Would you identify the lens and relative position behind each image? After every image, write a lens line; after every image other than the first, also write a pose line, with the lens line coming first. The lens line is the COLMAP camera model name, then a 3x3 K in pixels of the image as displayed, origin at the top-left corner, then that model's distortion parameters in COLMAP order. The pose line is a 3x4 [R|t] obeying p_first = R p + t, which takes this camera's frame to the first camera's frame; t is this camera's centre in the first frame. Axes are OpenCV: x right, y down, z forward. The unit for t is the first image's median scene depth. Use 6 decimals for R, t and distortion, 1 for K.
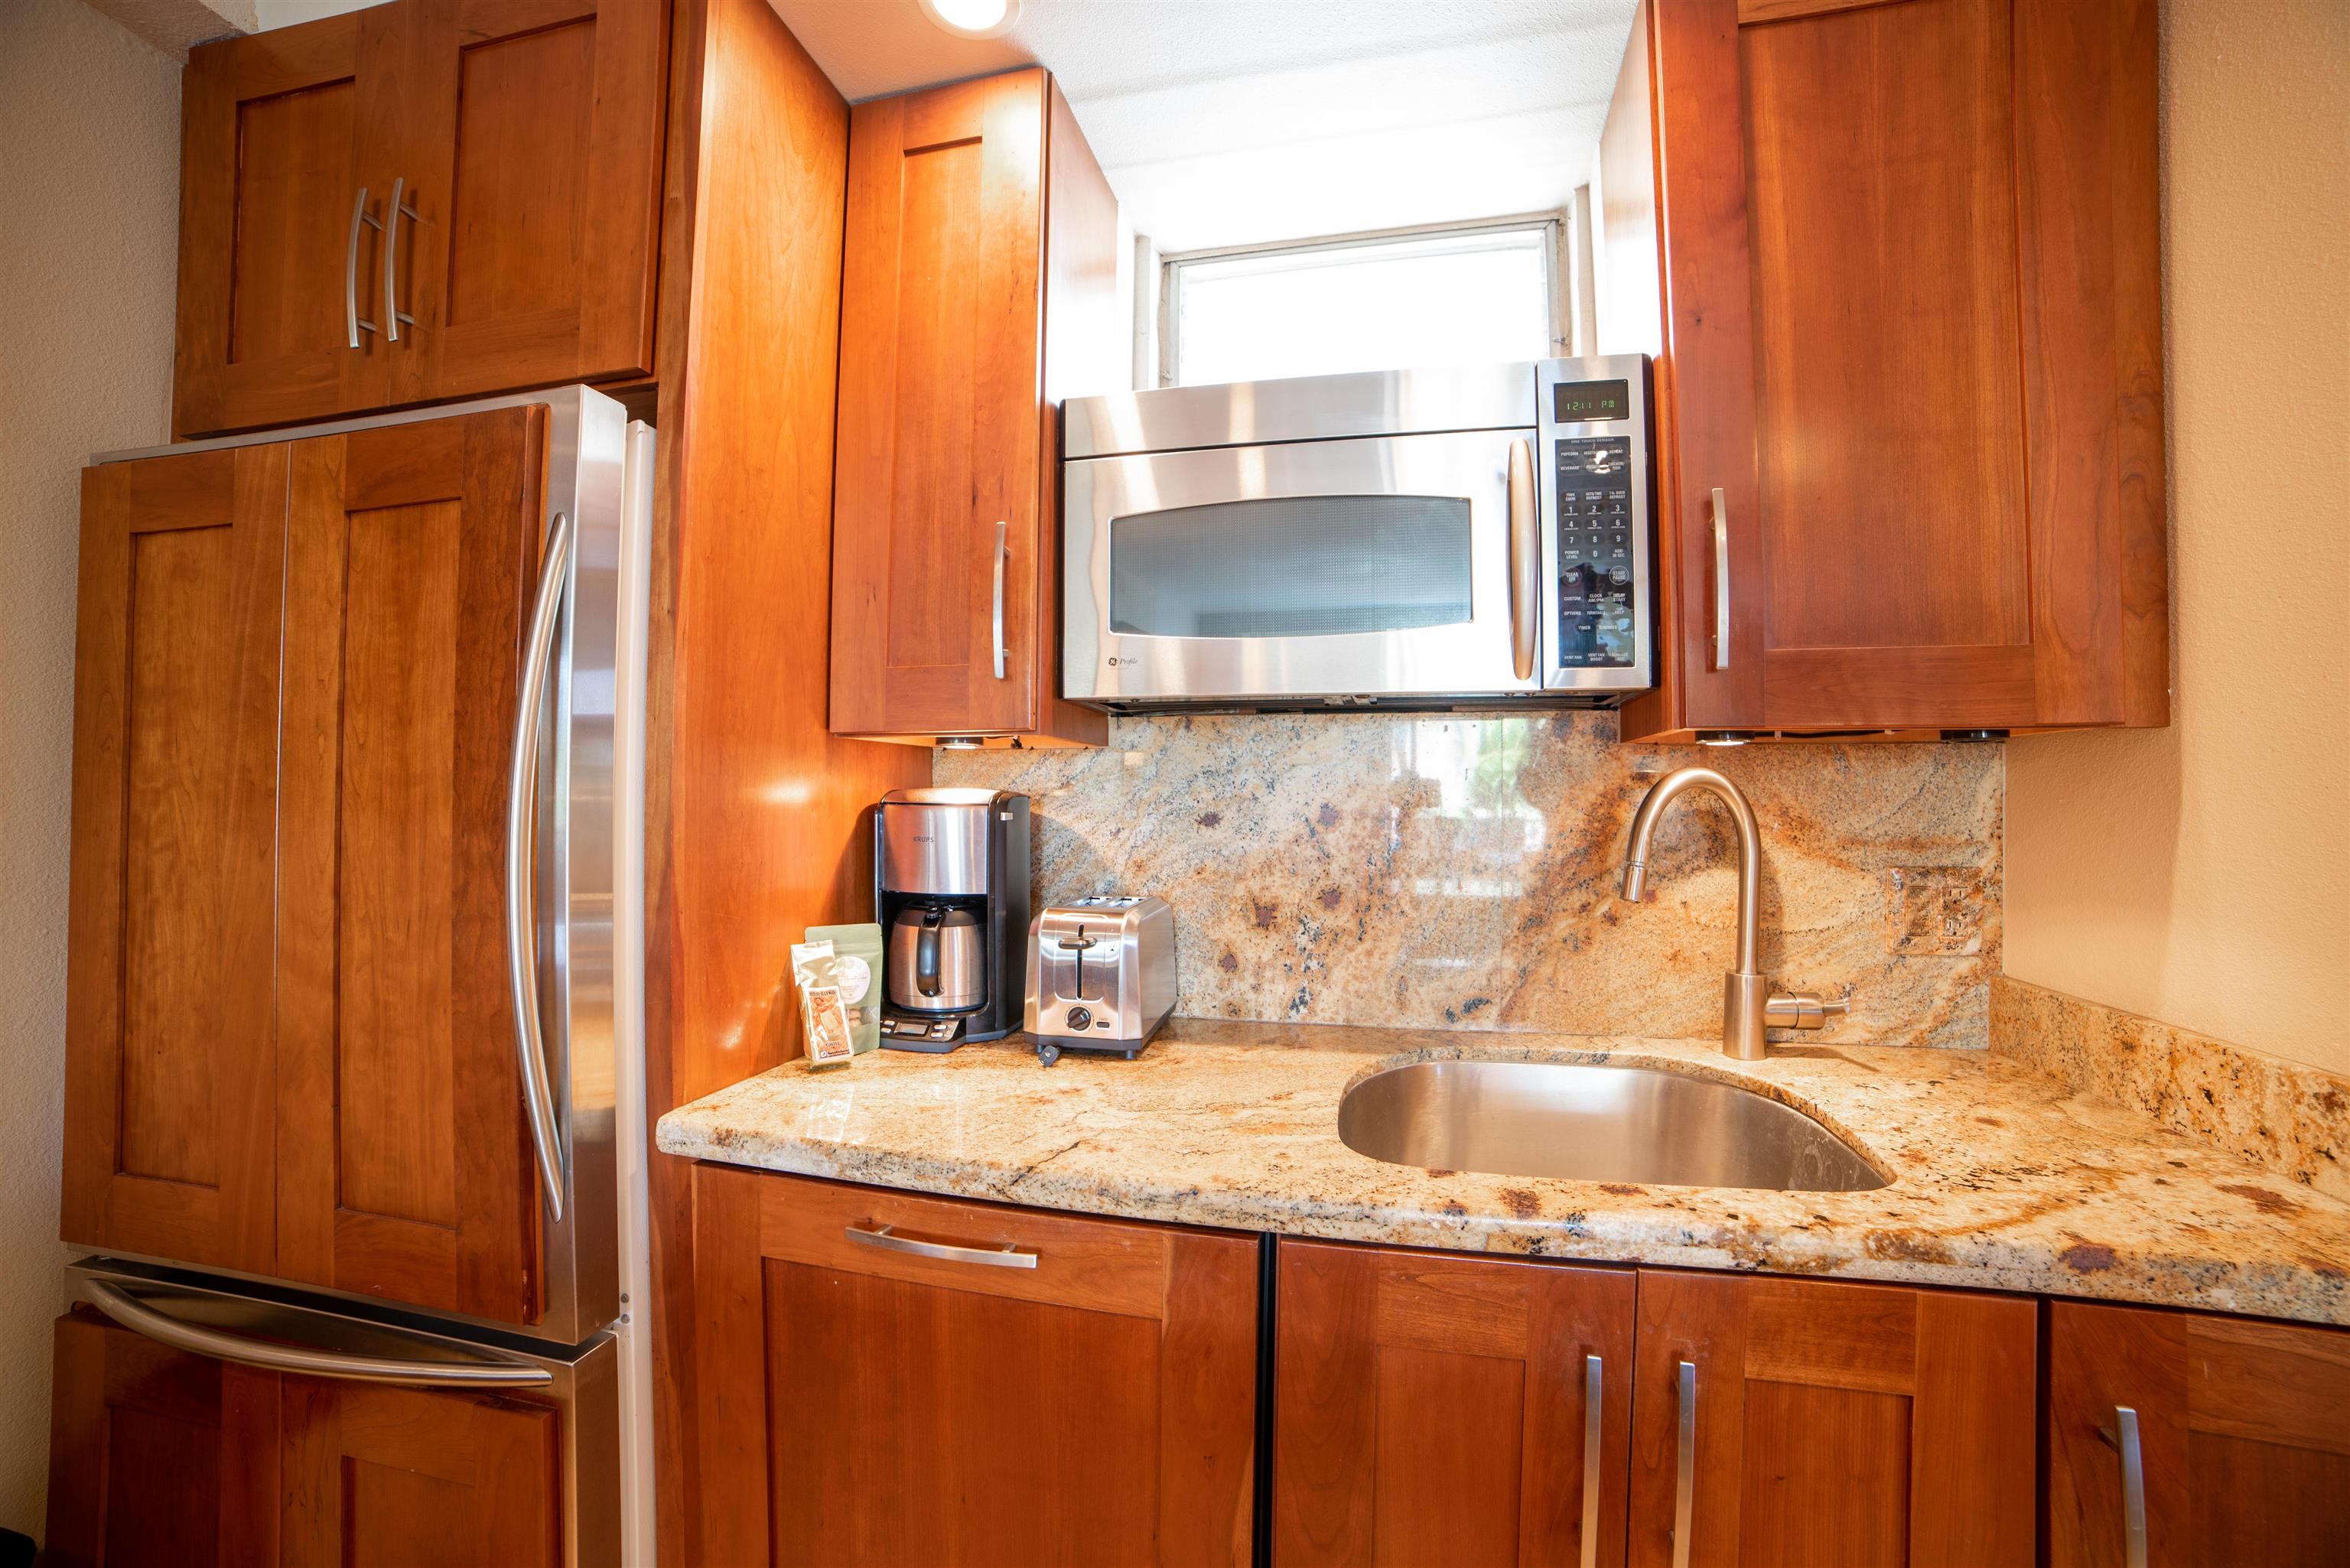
lens RADIAL K [[956.4, 0, 1175.0], [0, 956.4, 784.0], [0, 0, 1]] dist [-0.111143, 0.040171]
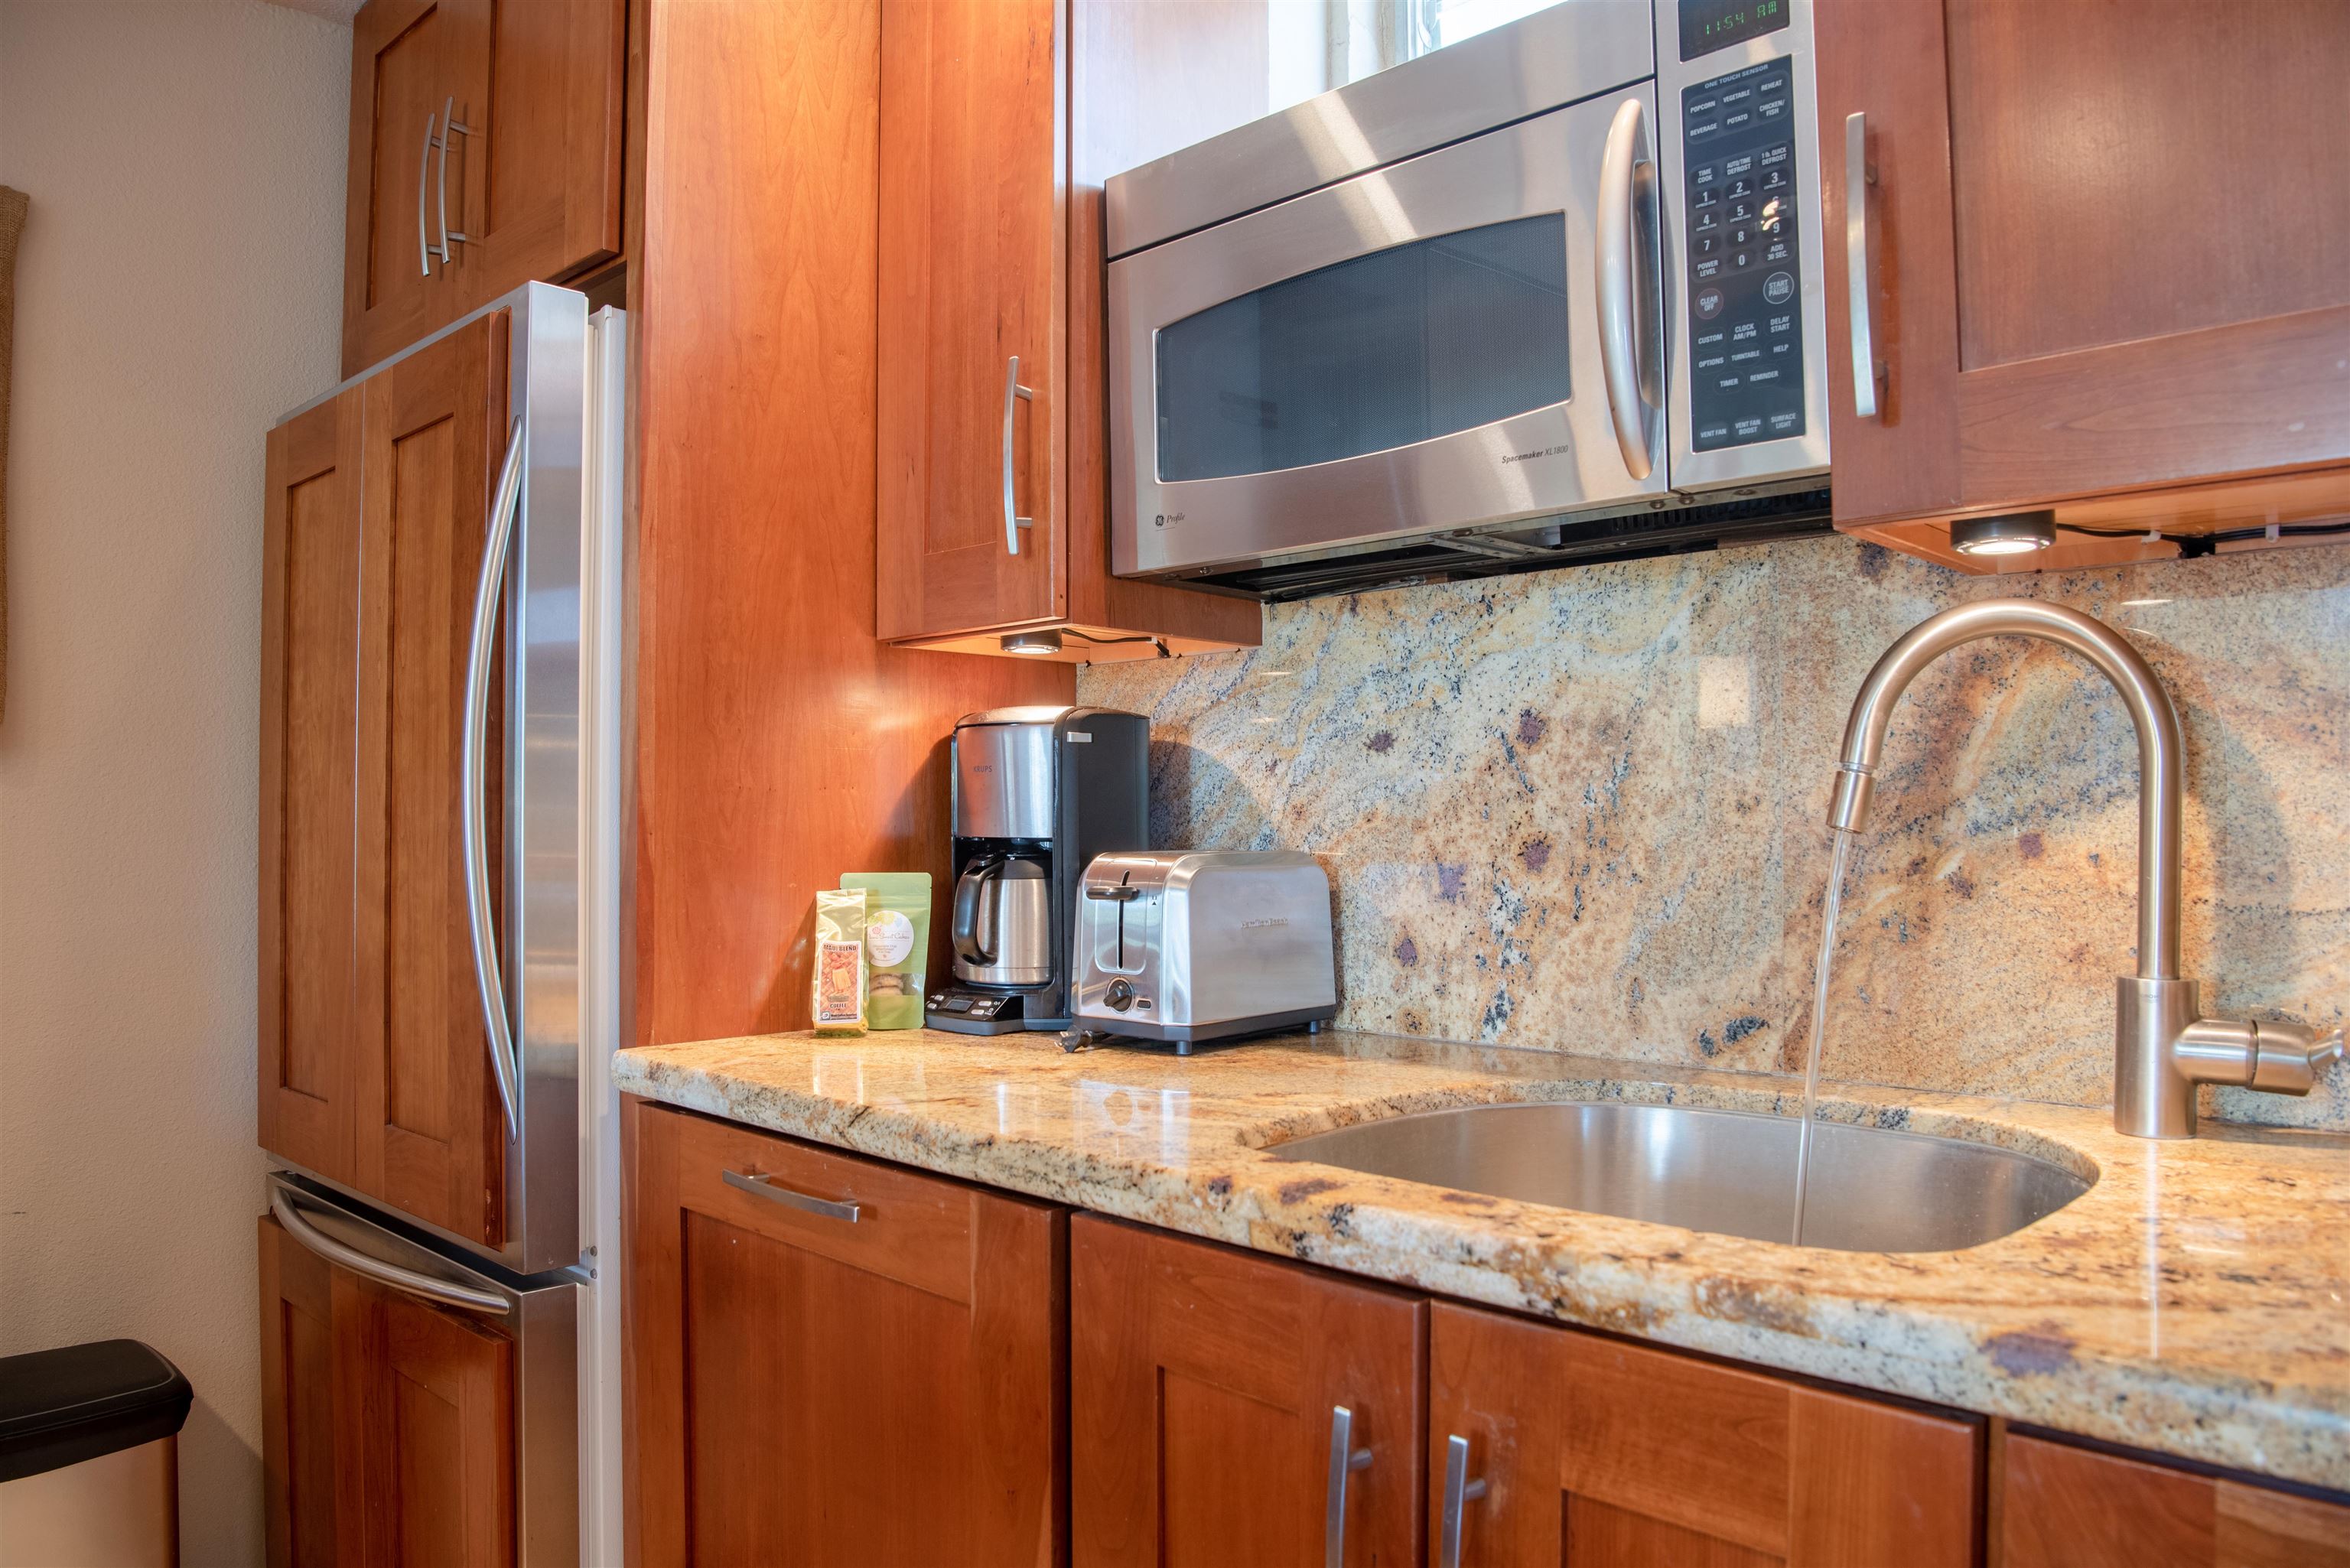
lens RADIAL K [[1624.9, 0, 1167.0], [0, 1624.9, 790.6], [0, 0, 1]] dist [-0.063386, 0.001796]
pose [[0.858834, -0.015982, -0.512005, 0.622709], [0.012780, 0.999871, -0.009773, 0.101726], [0.512095, 0.001849, 0.858927, -0.094641]]
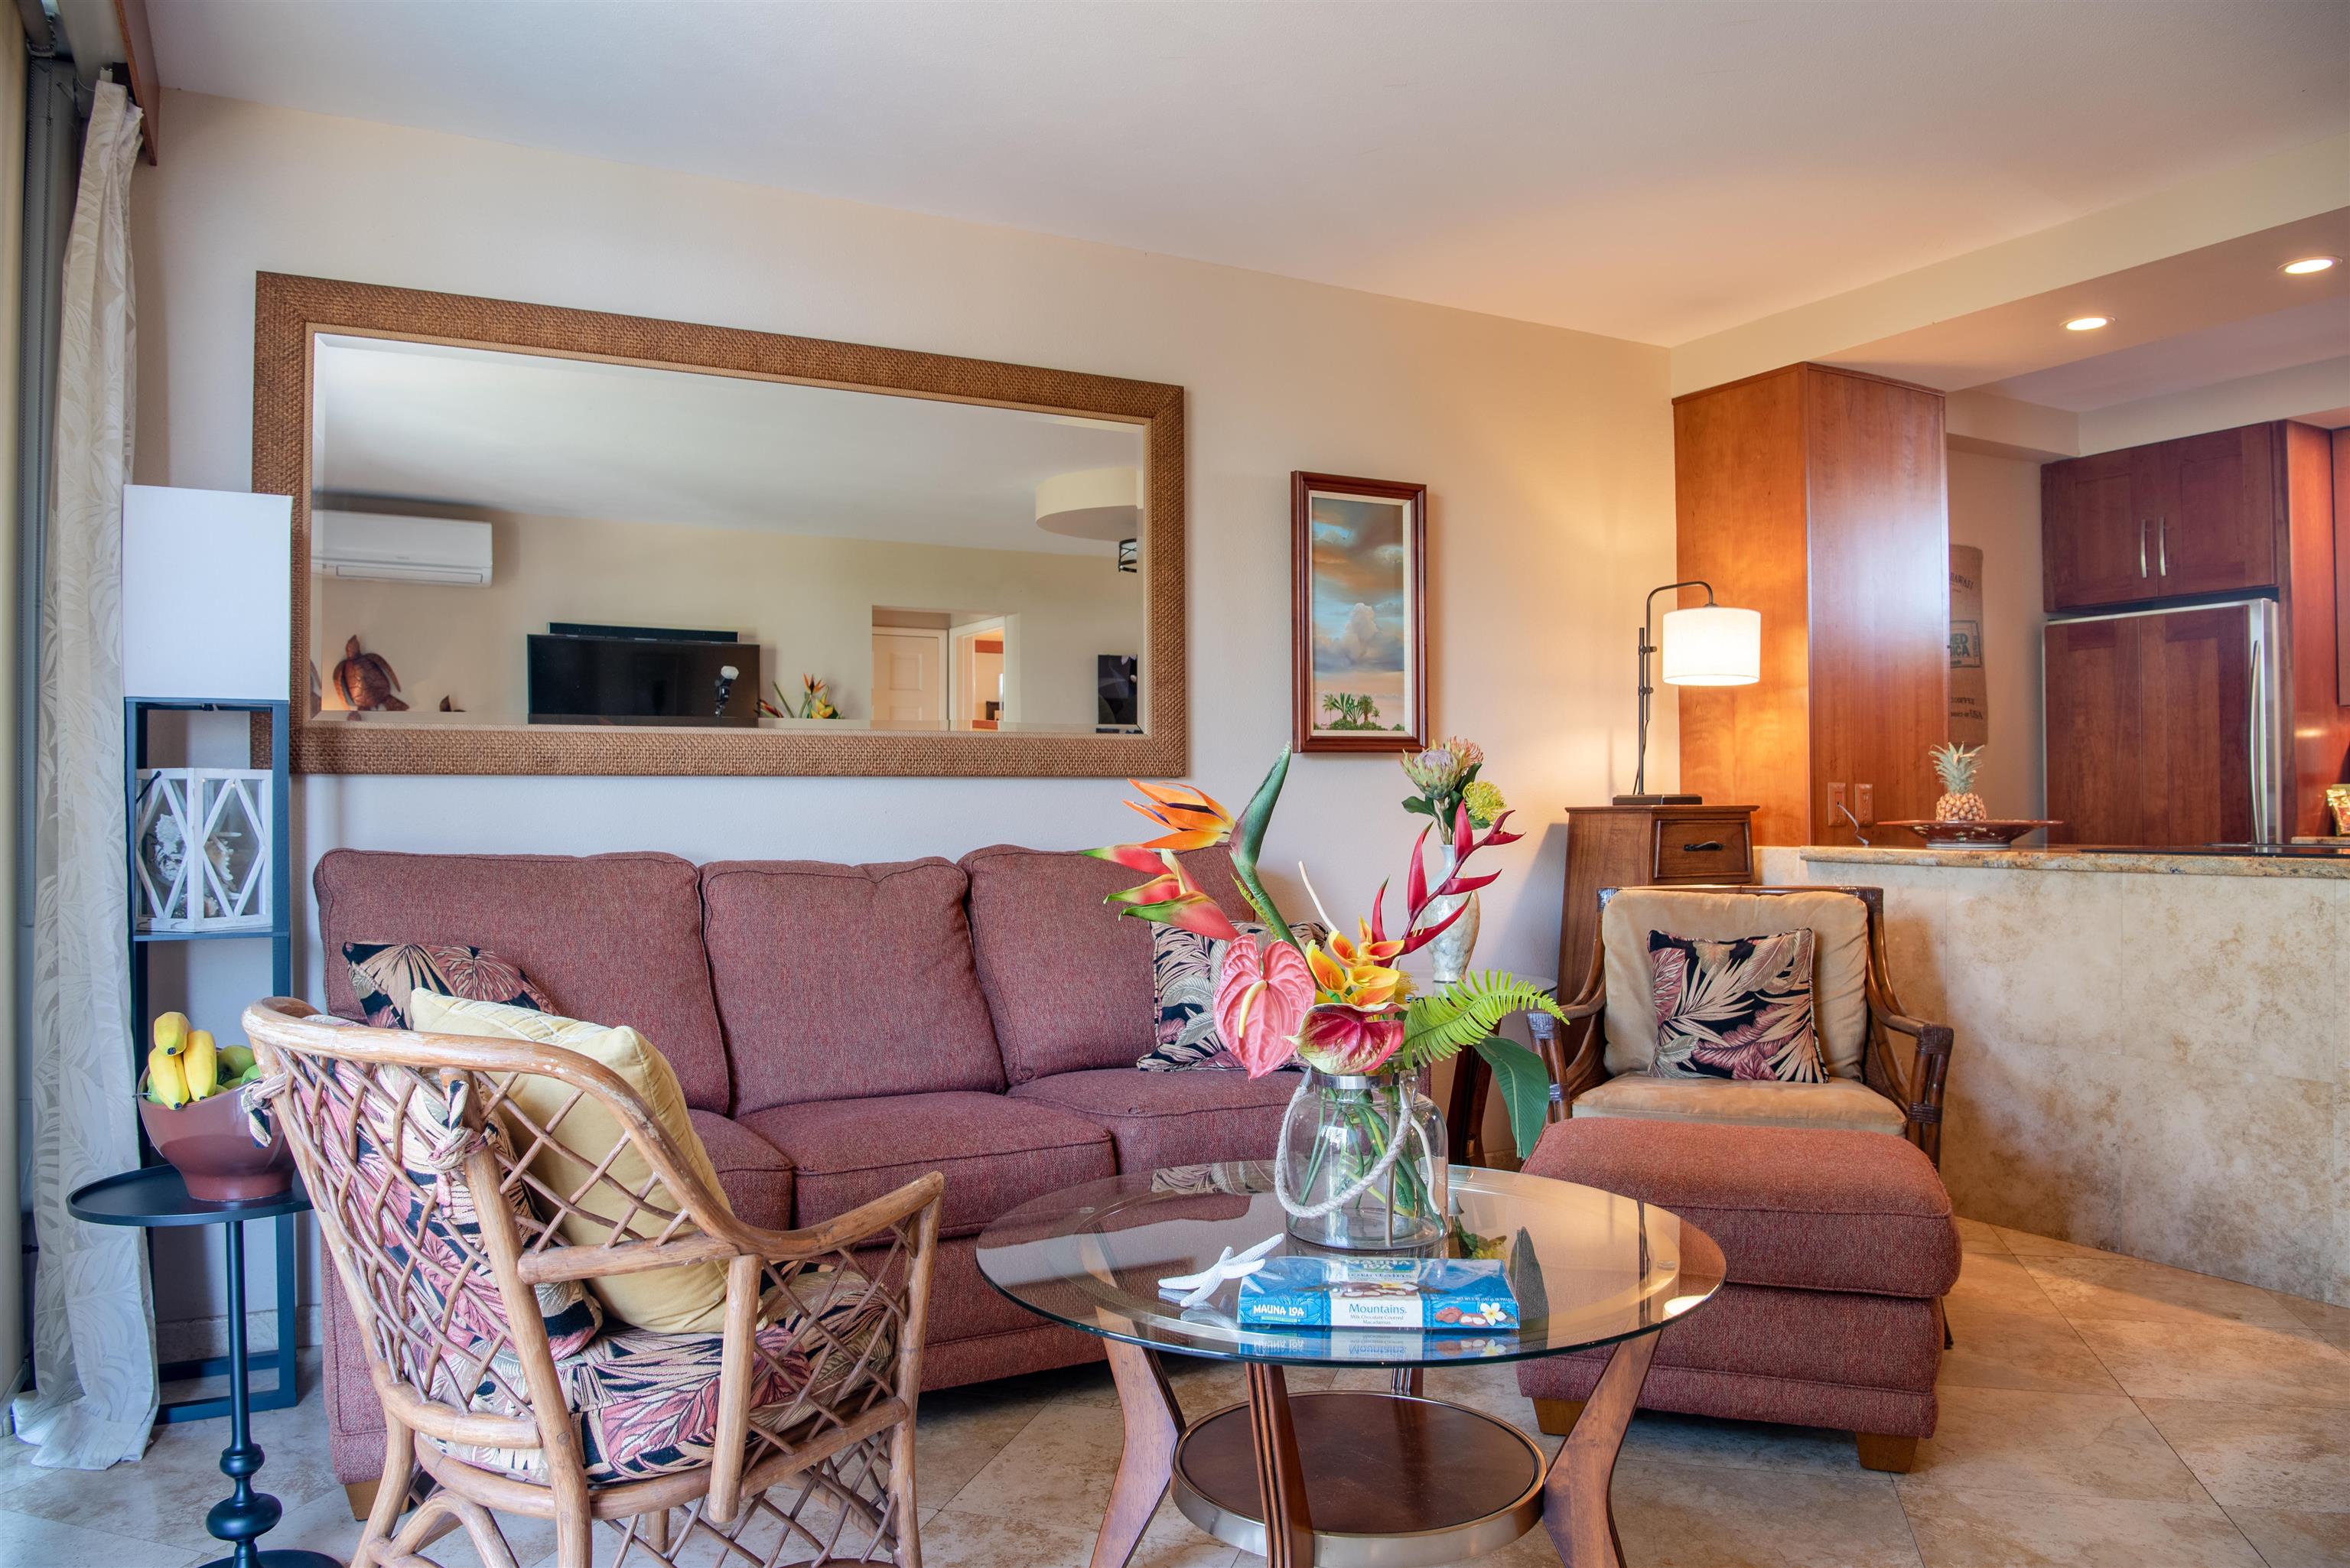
lens RADIAL K [[1624.9, 0, 1167.0], [0, 1624.9, 790.6], [0, 0, 1]] dist [-0.063386, 0.001796]
pose [[0.669092, -0.017351, -0.742977, 0.653569], [0.019199, 0.999797, -0.006058, 0.140915], [0.742931, -0.010211, 0.669290, -4.244714]]
